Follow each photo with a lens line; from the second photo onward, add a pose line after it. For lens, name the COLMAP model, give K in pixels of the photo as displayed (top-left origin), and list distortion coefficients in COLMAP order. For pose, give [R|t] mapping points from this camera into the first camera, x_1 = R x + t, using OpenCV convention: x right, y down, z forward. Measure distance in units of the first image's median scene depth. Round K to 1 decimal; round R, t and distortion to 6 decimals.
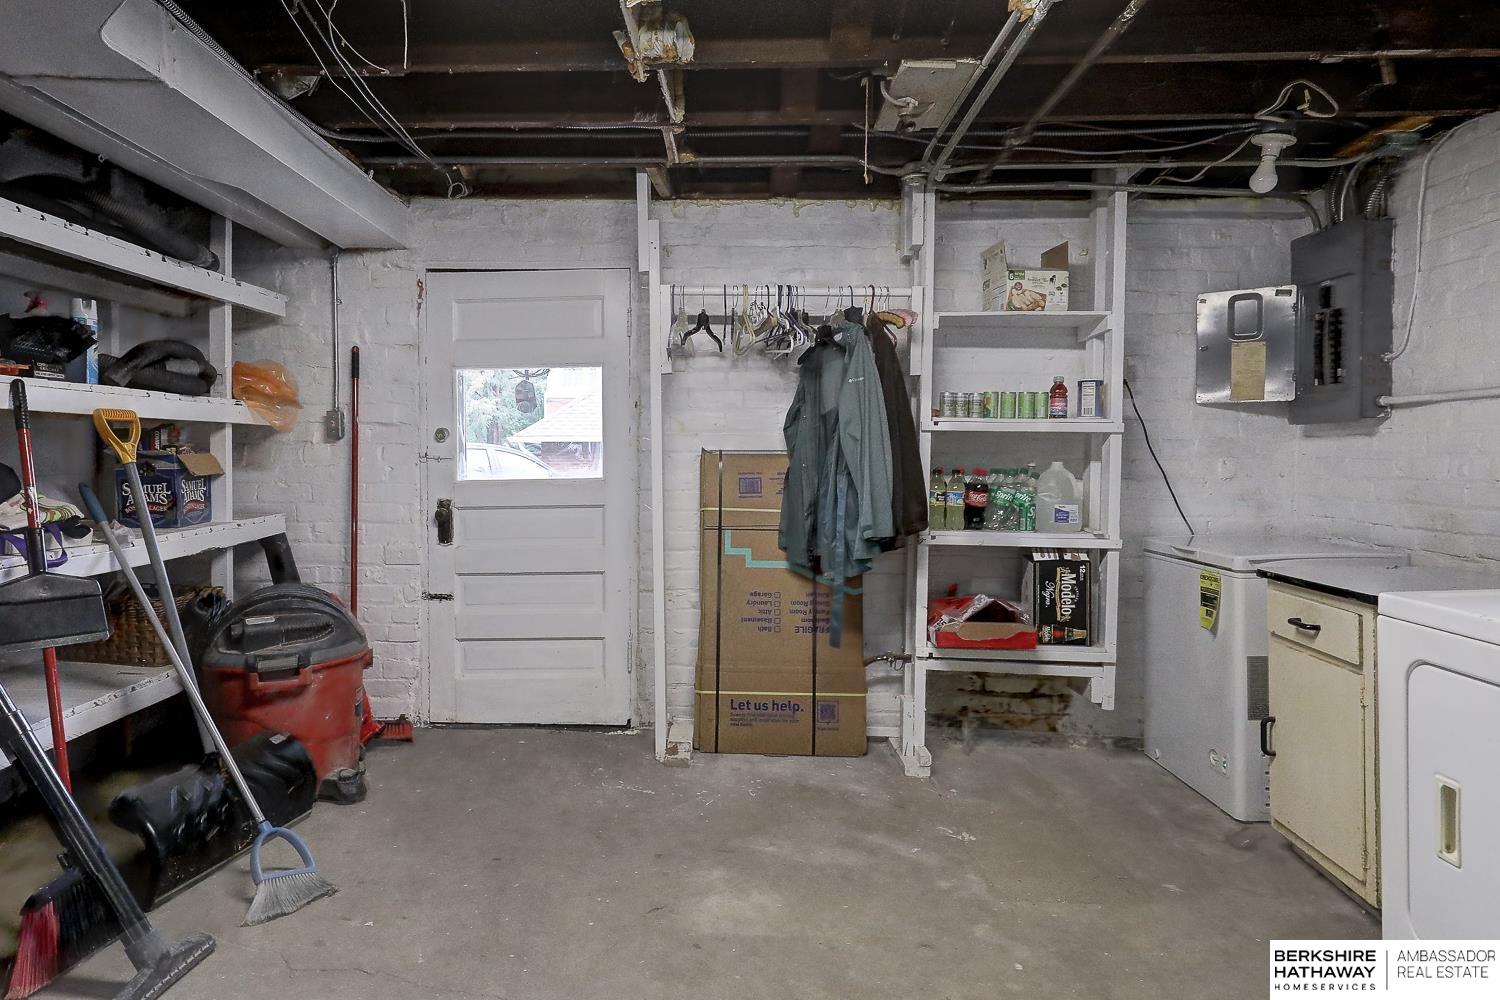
lens RADIAL K [[957.0, 0, 750.0], [0, 957.0, 500.0], [0, 0, 1]] dist [-0.002483, 0.000193]
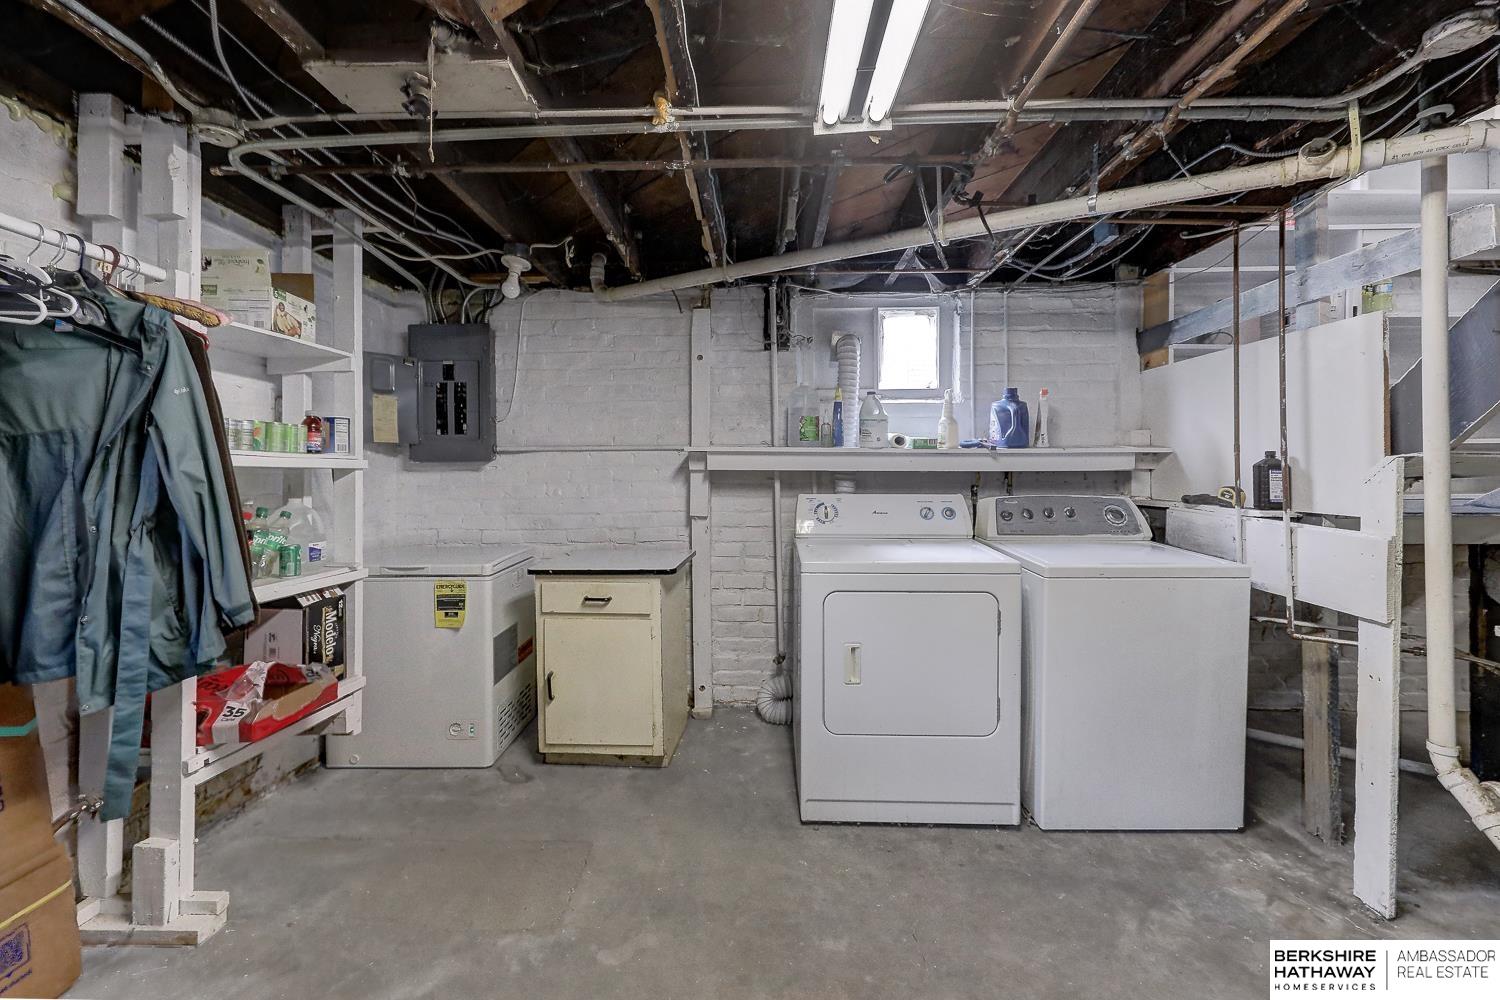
lens RADIAL K [[609.3, 0, 744.3], [0, 609.3, 466.8], [0, 0, 1]] dist [0.002149, 0.000131]
pose [[0.033853, 0.003672, 0.999420, -0.280080], [0.058473, 0.998273, -0.005648, -0.043513], [-0.997715, 0.058630, 0.033579, 0.551001]]
